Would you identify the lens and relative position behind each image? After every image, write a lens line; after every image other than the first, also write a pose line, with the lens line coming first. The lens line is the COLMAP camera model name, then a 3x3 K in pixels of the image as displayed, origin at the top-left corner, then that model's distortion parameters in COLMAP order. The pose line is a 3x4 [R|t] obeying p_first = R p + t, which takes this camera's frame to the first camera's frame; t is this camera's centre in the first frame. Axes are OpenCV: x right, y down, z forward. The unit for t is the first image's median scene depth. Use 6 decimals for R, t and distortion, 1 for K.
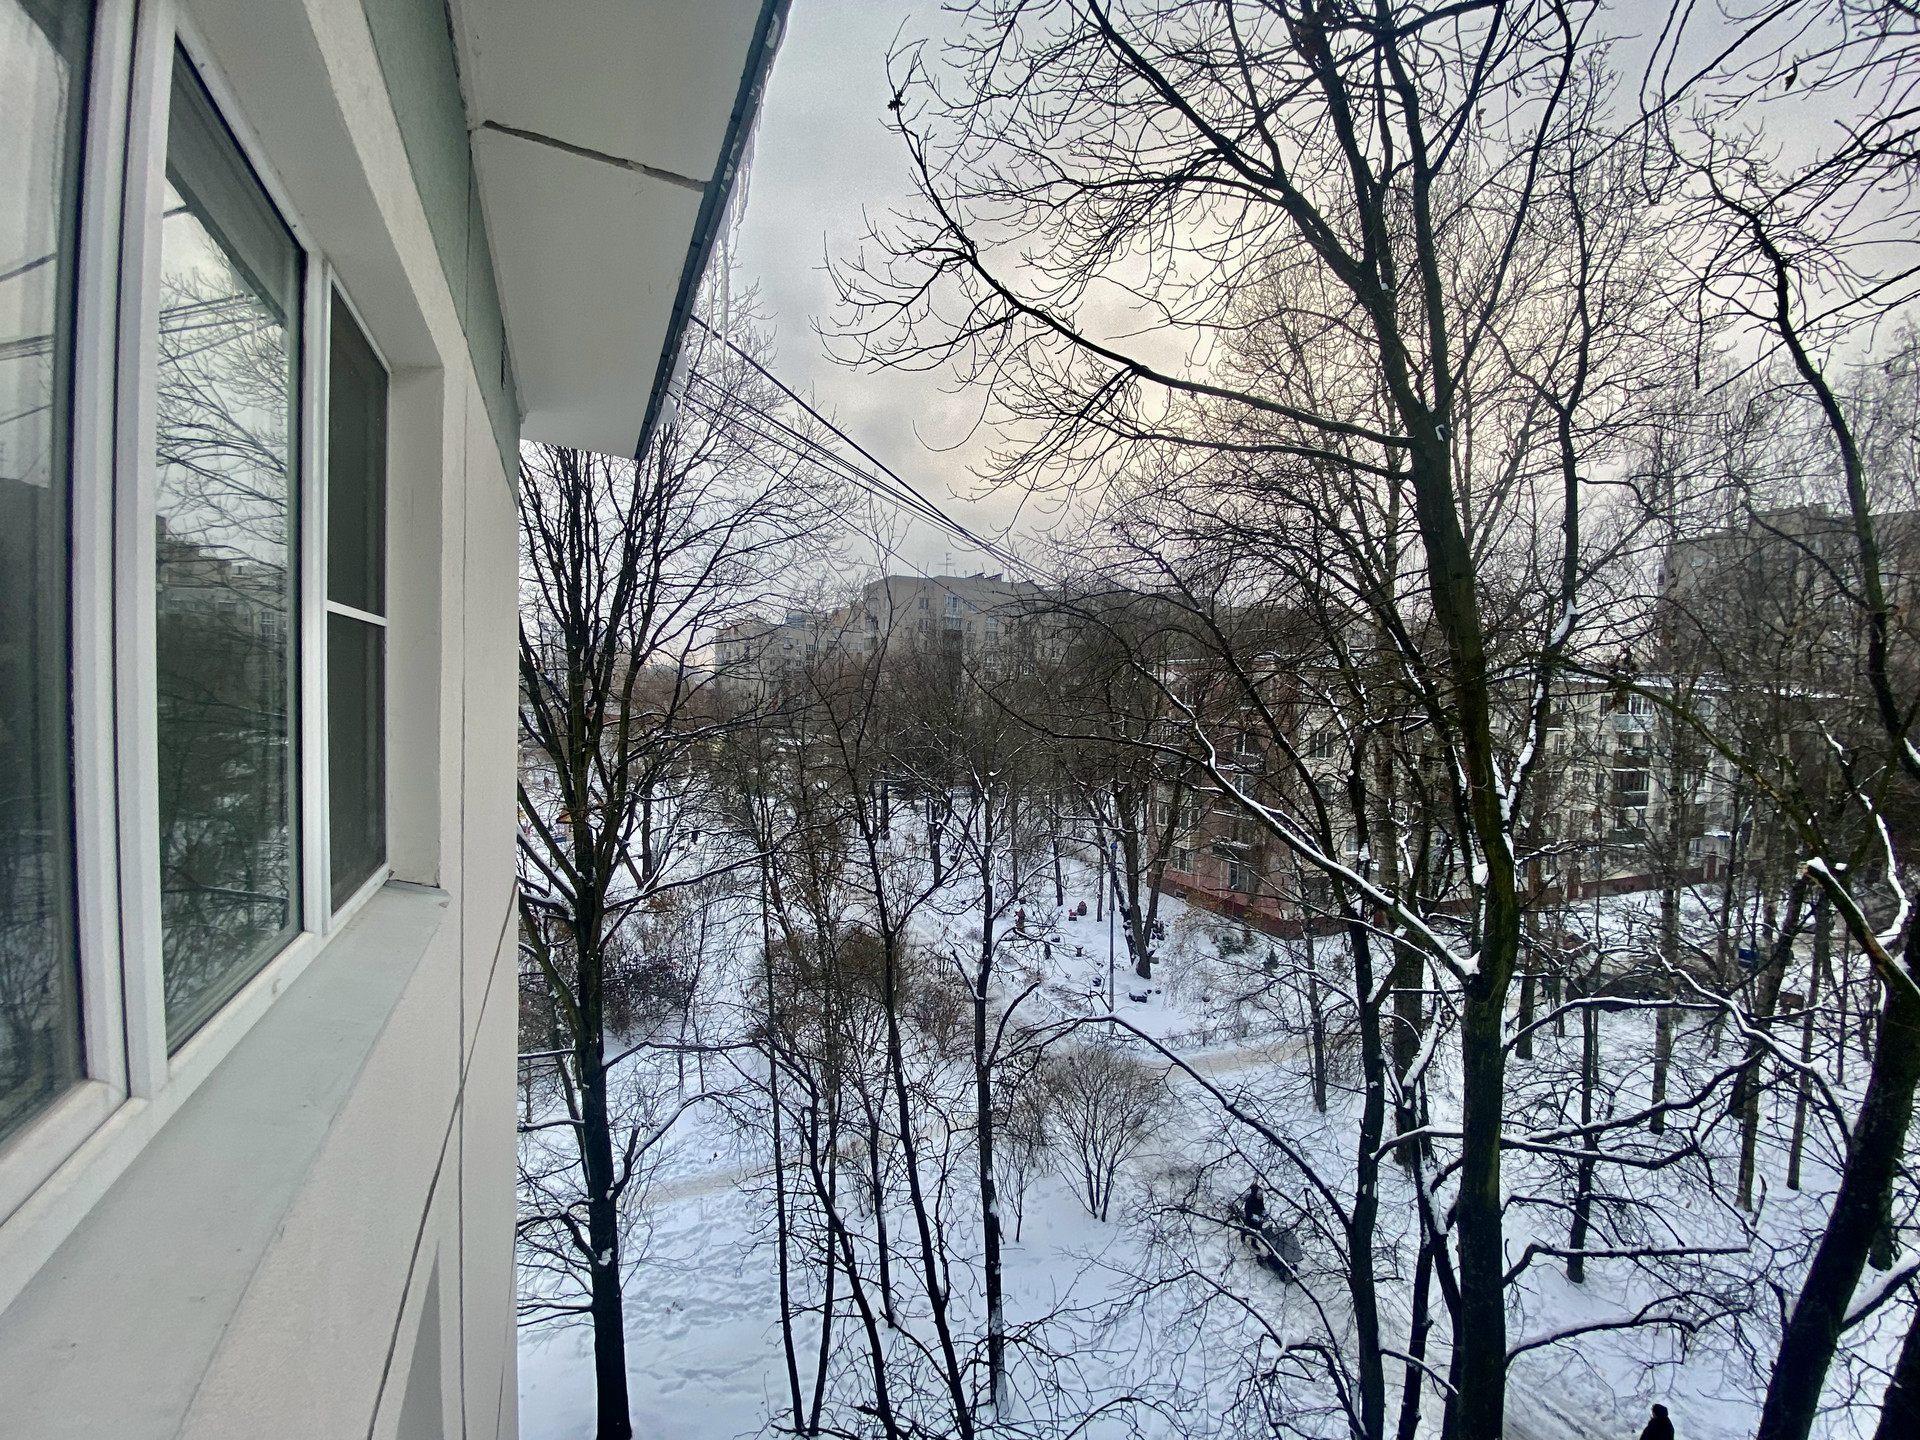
lens RADIAL K [[764.0, 0, 953.6], [0, 764.0, 717.4], [0, 0, 1]] dist [0.001969, -0.013999]
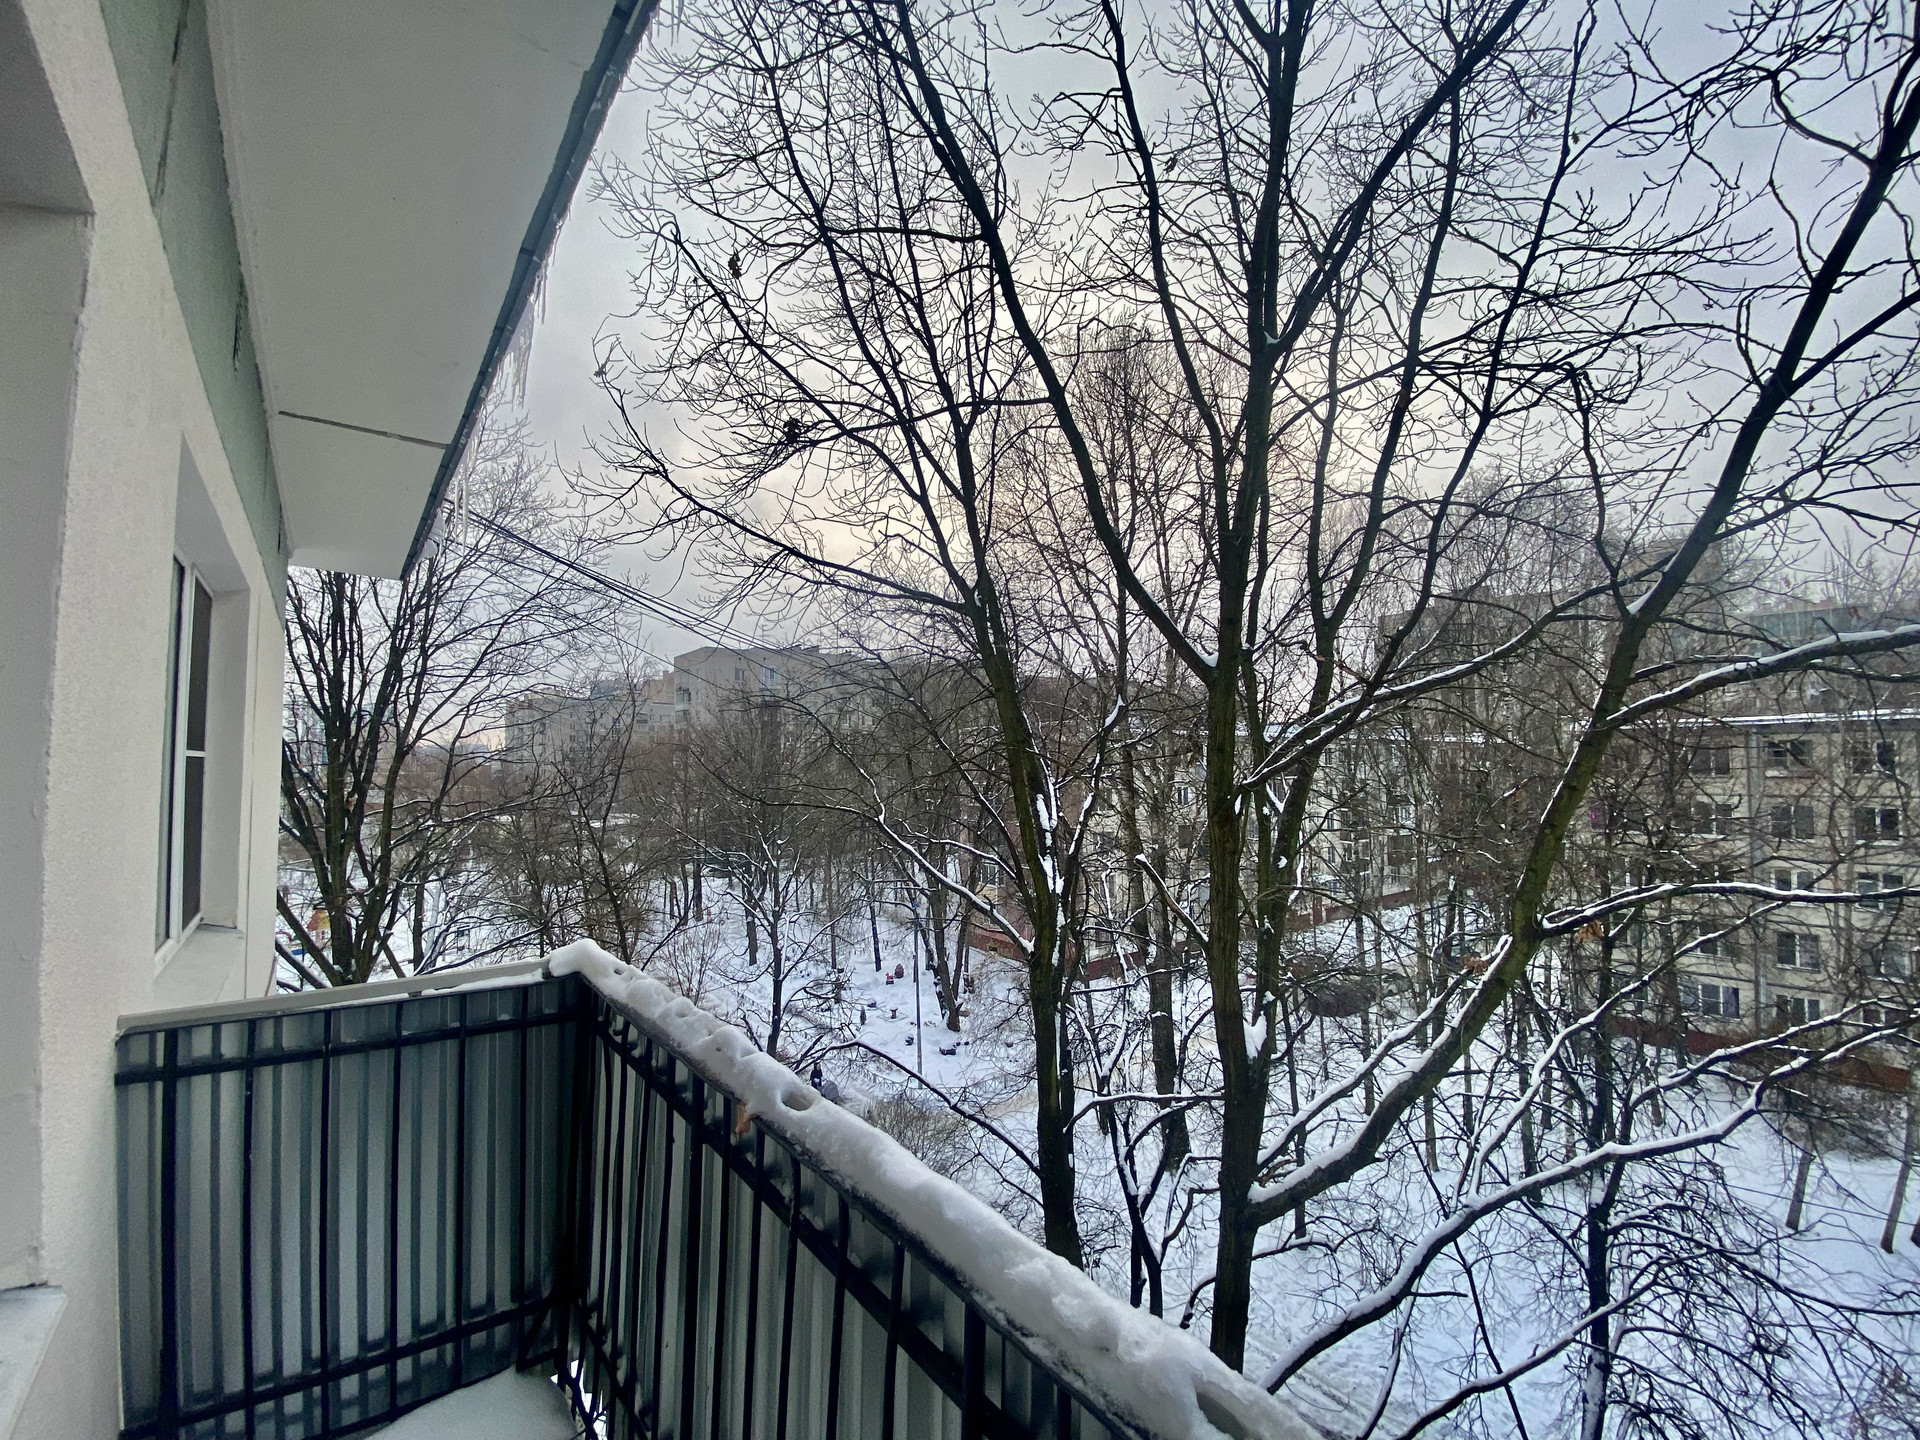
lens RADIAL K [[764.0, 0, 953.6], [0, 764.0, 717.4], [0, 0, 1]] dist [0.001969, -0.013999]
pose [[0.973918, -0.023940, 0.225634, 0.081961], [0.043512, 0.995668, -0.082171, -0.000986], [-0.222689, 0.089845, 0.970741, -0.174977]]
